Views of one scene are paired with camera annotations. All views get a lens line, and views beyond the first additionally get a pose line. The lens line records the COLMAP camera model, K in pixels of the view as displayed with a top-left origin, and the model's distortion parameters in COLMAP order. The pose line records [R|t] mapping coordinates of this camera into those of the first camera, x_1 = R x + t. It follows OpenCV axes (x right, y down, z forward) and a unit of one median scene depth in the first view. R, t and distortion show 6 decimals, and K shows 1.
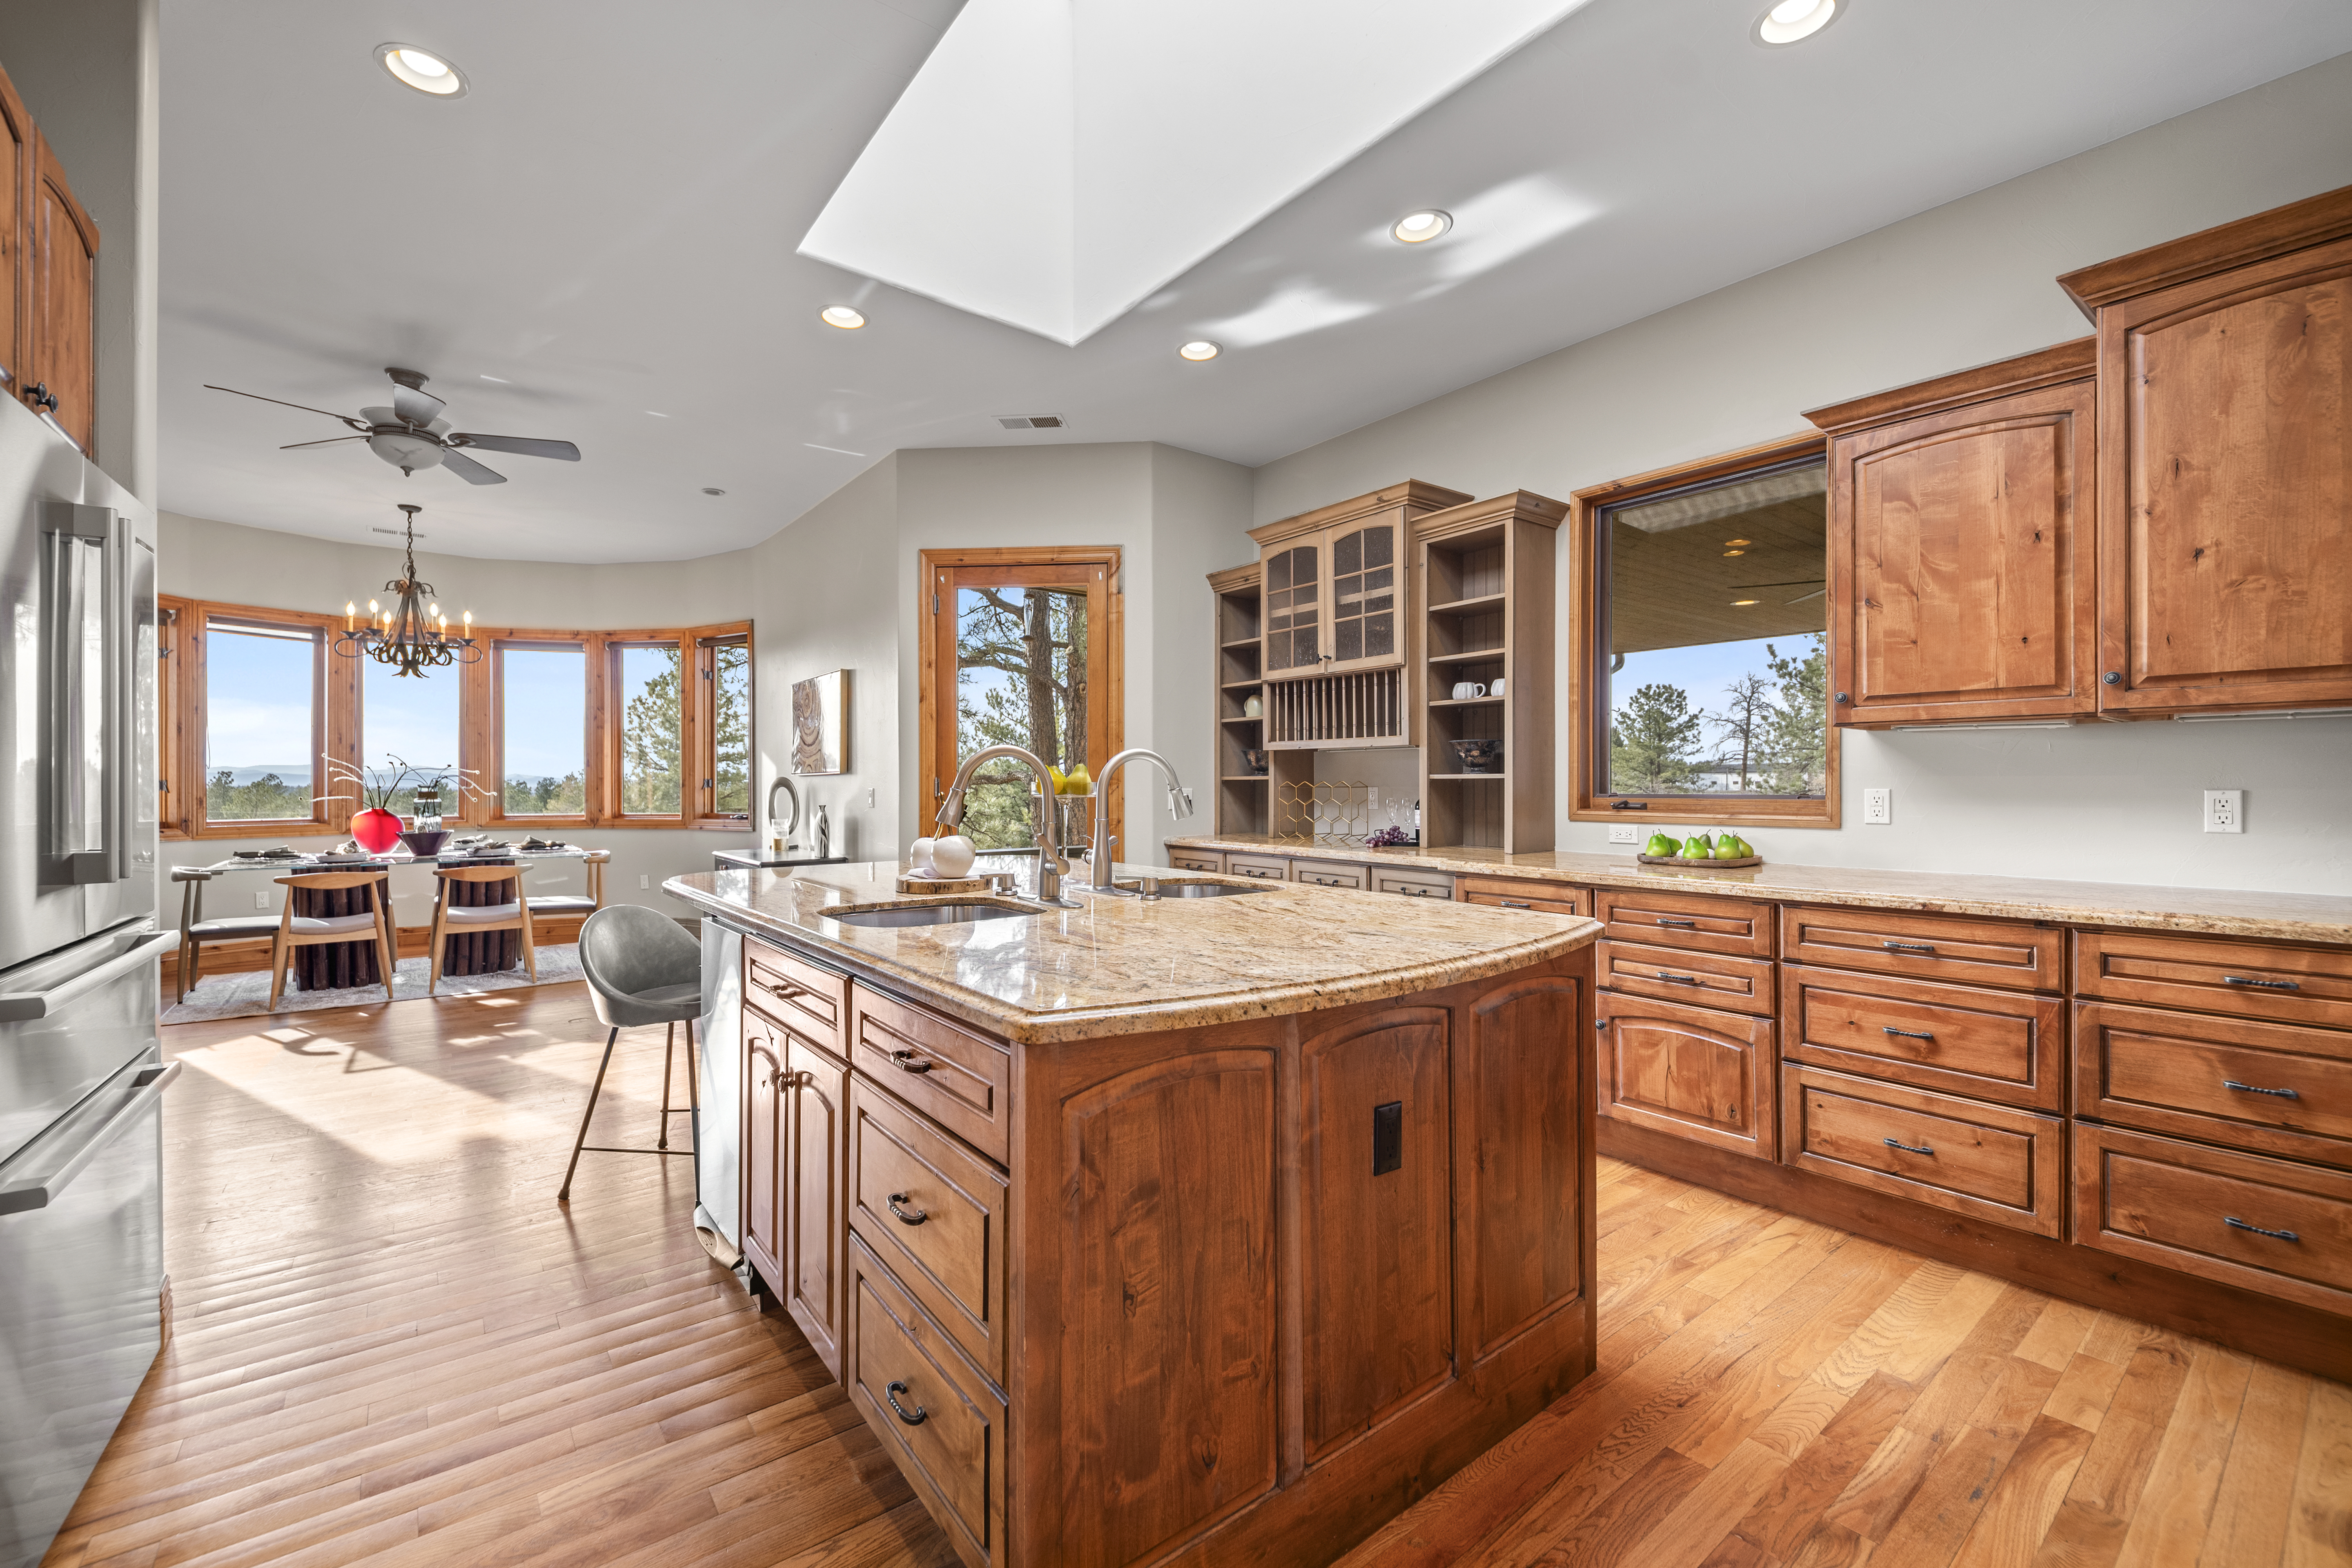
lens RADIAL K [[961.3, 0, 1179.5], [0, 961.3, 784.7], [0, 0, 1]] dist [-0.004487, -0.001112]
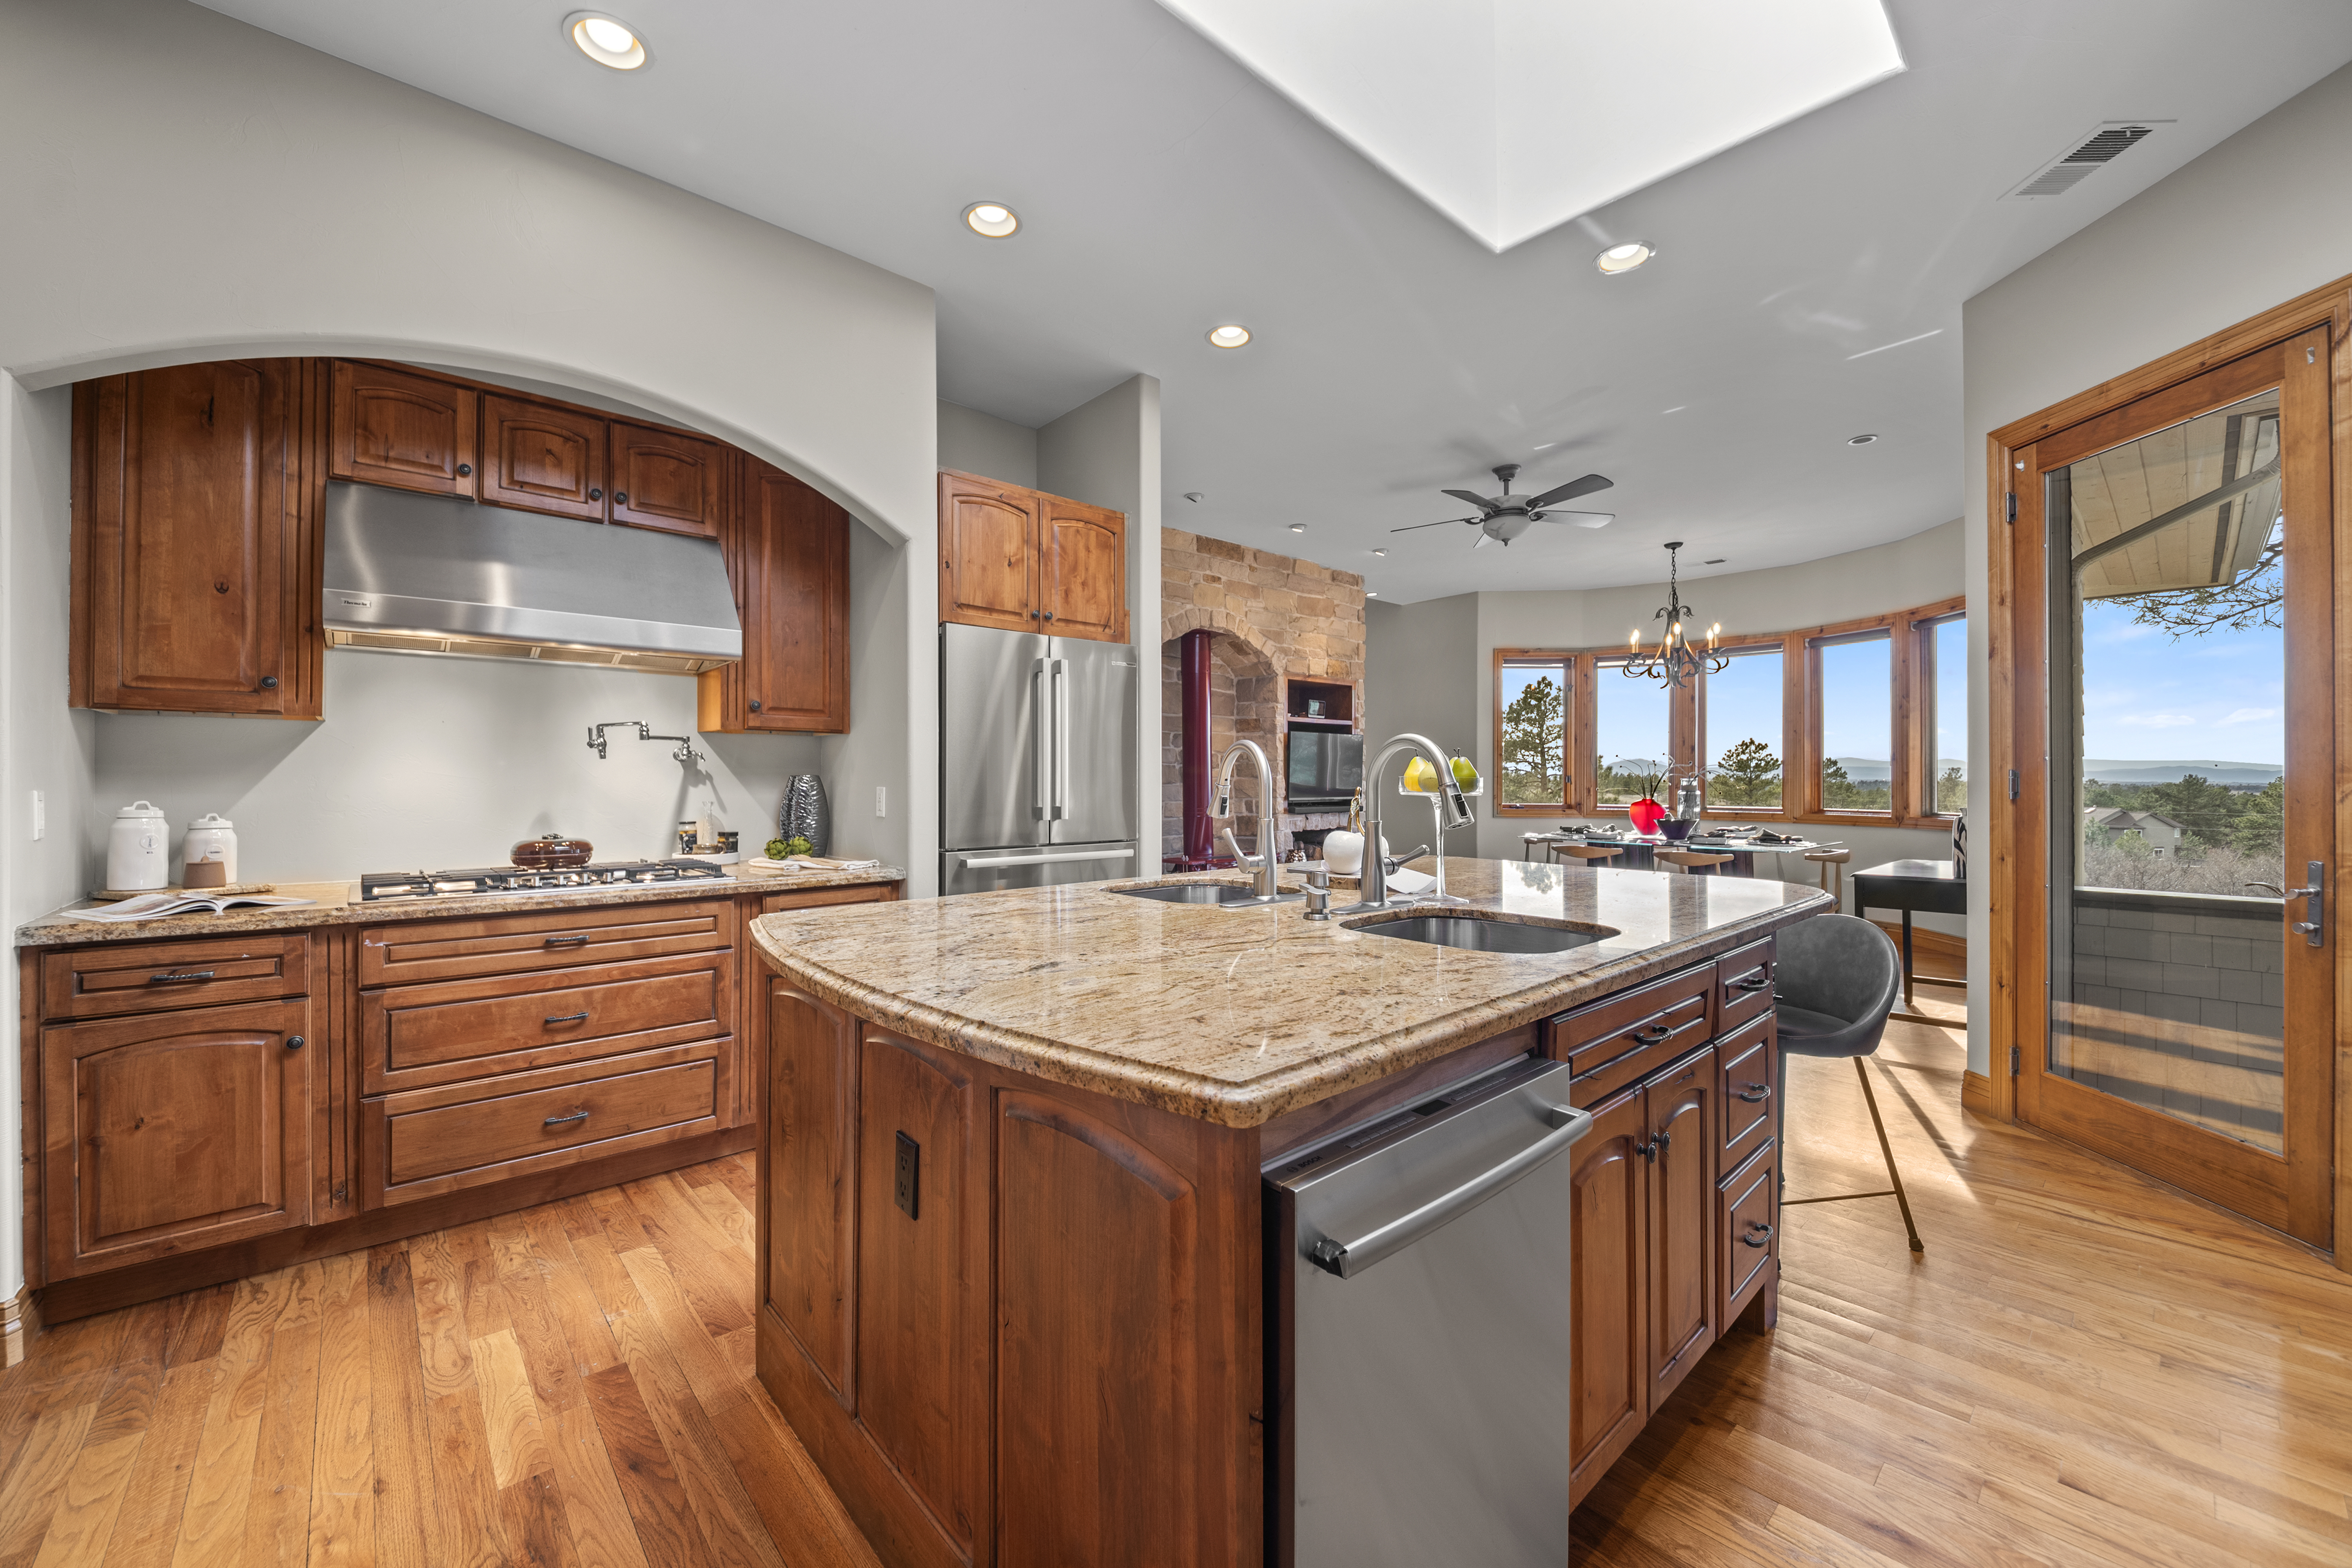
lens RADIAL K [[903.2, 0, 1154.4], [0, 903.2, 779.3], [0, 0, 1]] dist [0.000862, -0.000688]
pose [[0.045852, 0.000043, -0.998948, 0.349452], [-0.000366, 1.000000, 0.000026, 0.000216], [0.998948, 0.000365, 0.045852, 0.386591]]
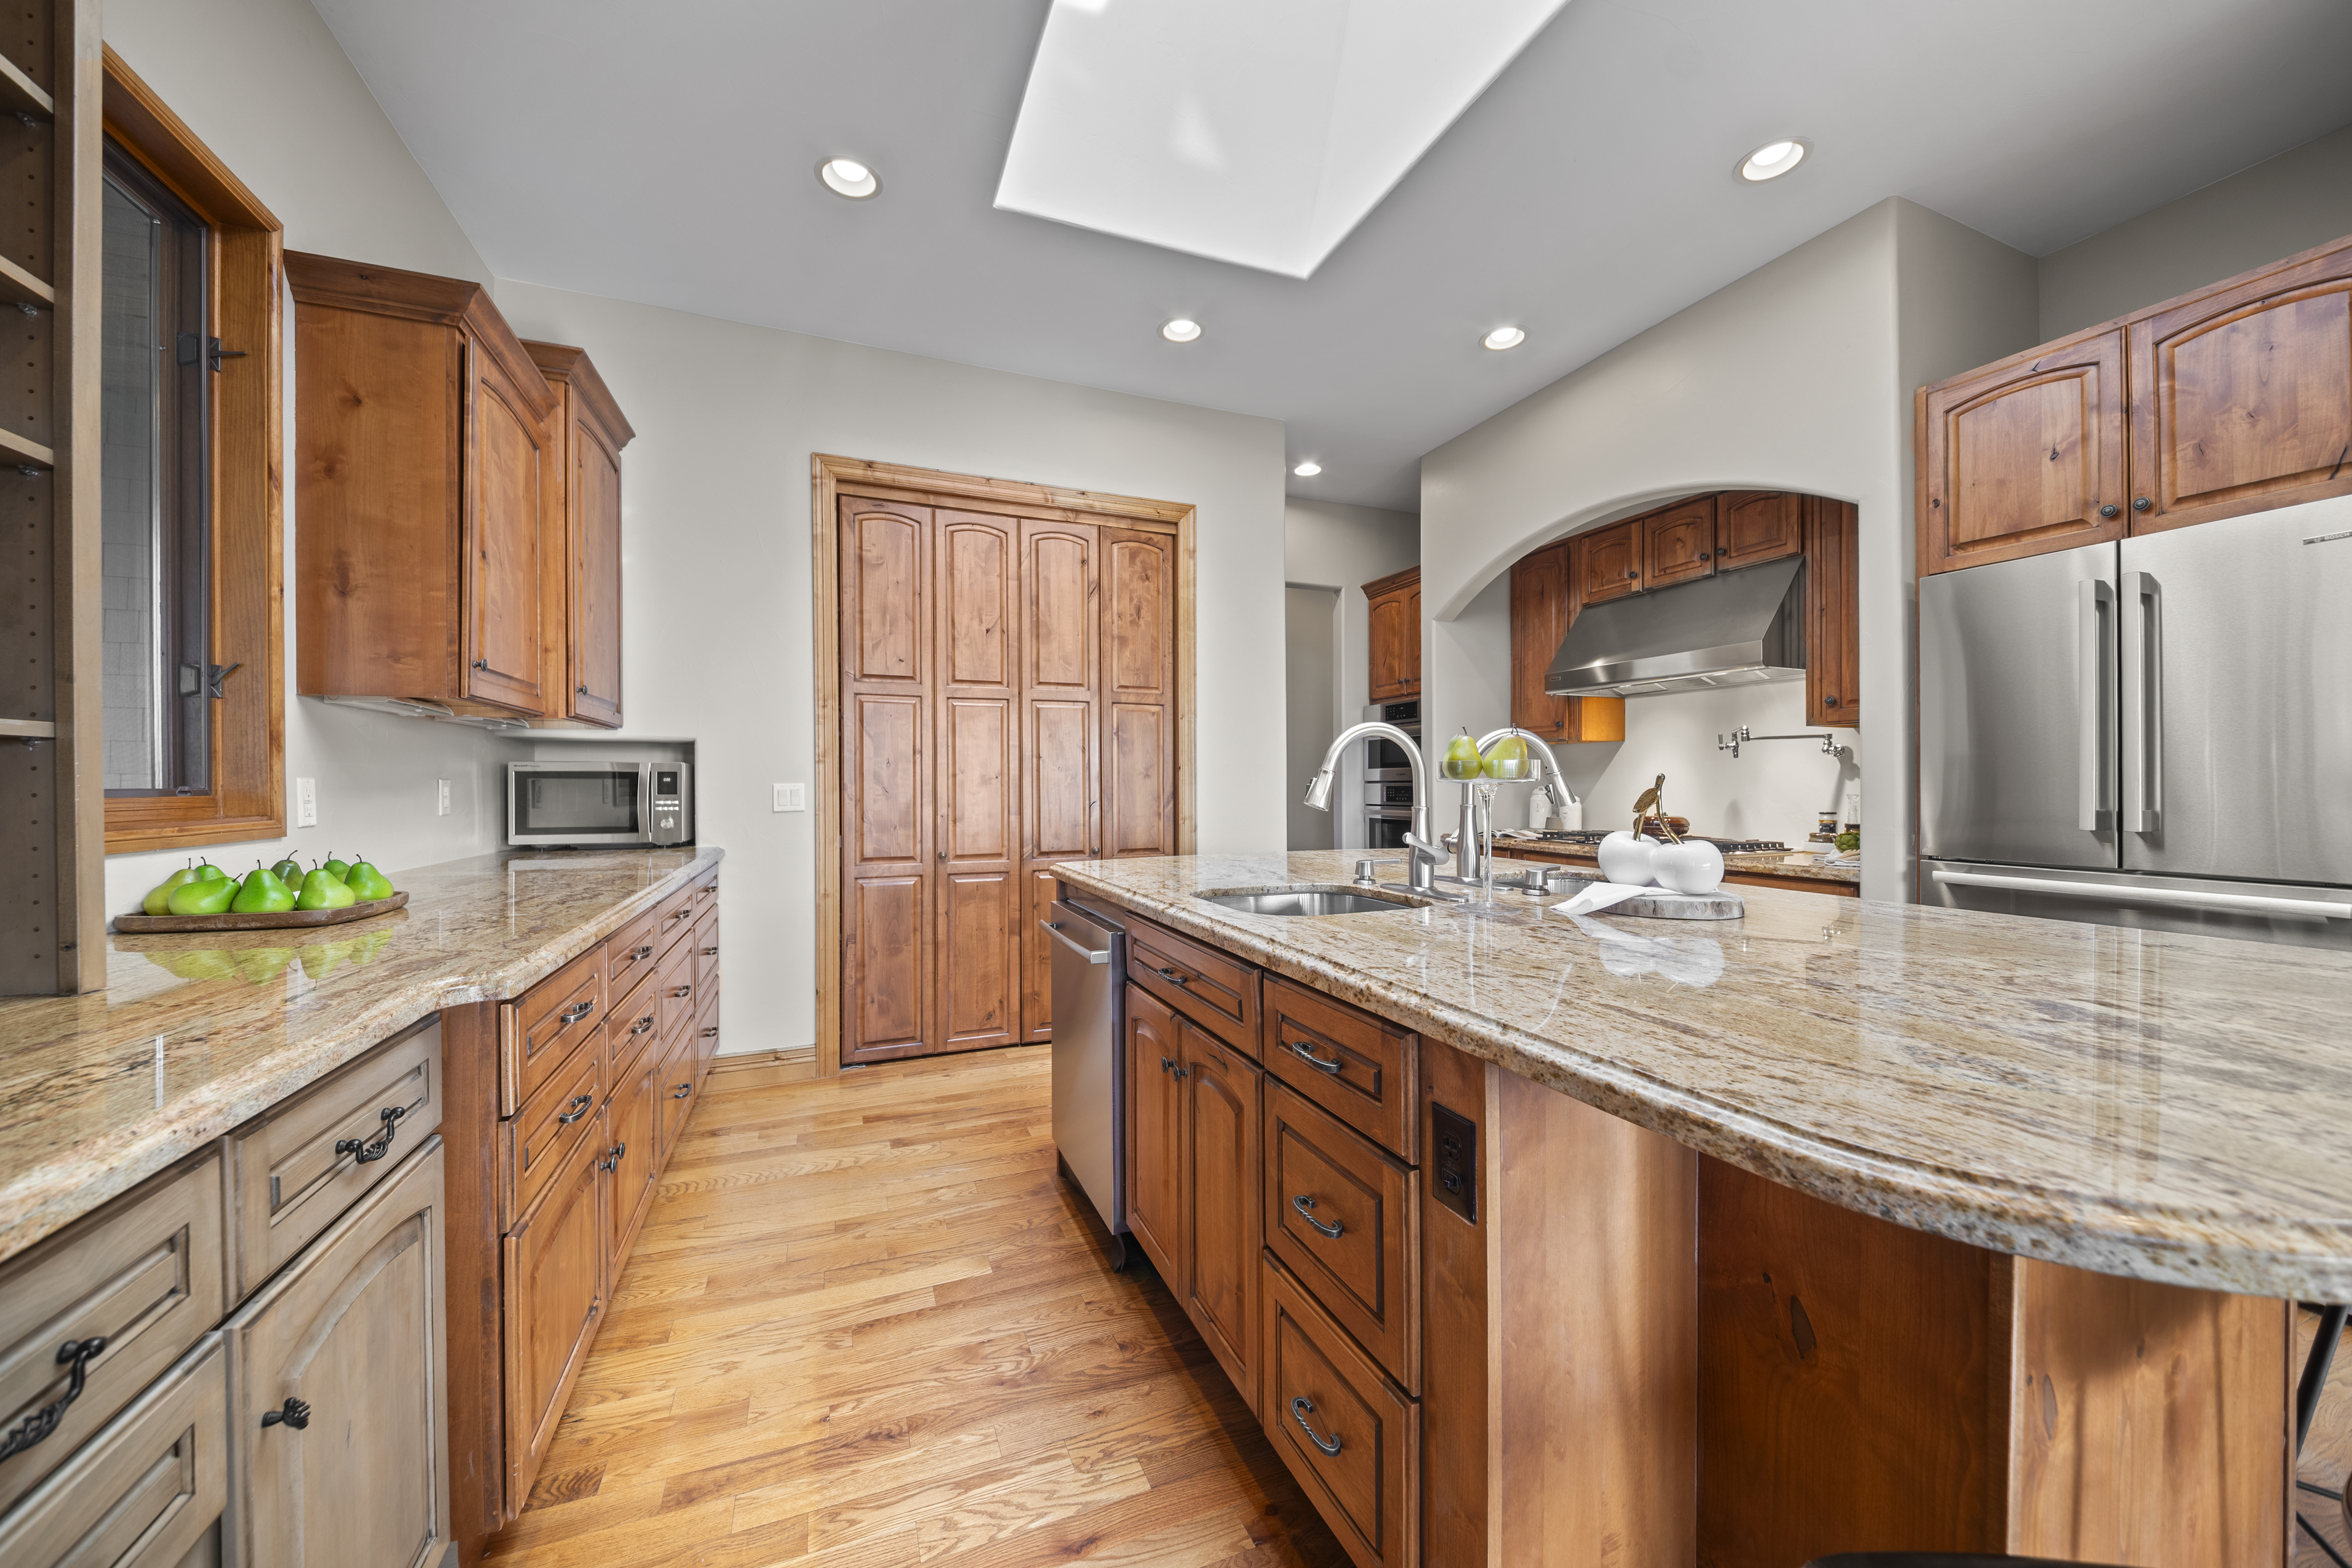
lens RADIAL K [[832.2, 0, 1186.0], [0, 832.2, 798.9], [0, 0, 1]] dist [0.001462, -0.000110]
pose [[-0.964825, 0.000784, 0.262893, -0.038511], [0.005018, 0.999868, 0.015434, 0.008233], [-0.262846, 0.016210, -0.964702, 0.884421]]
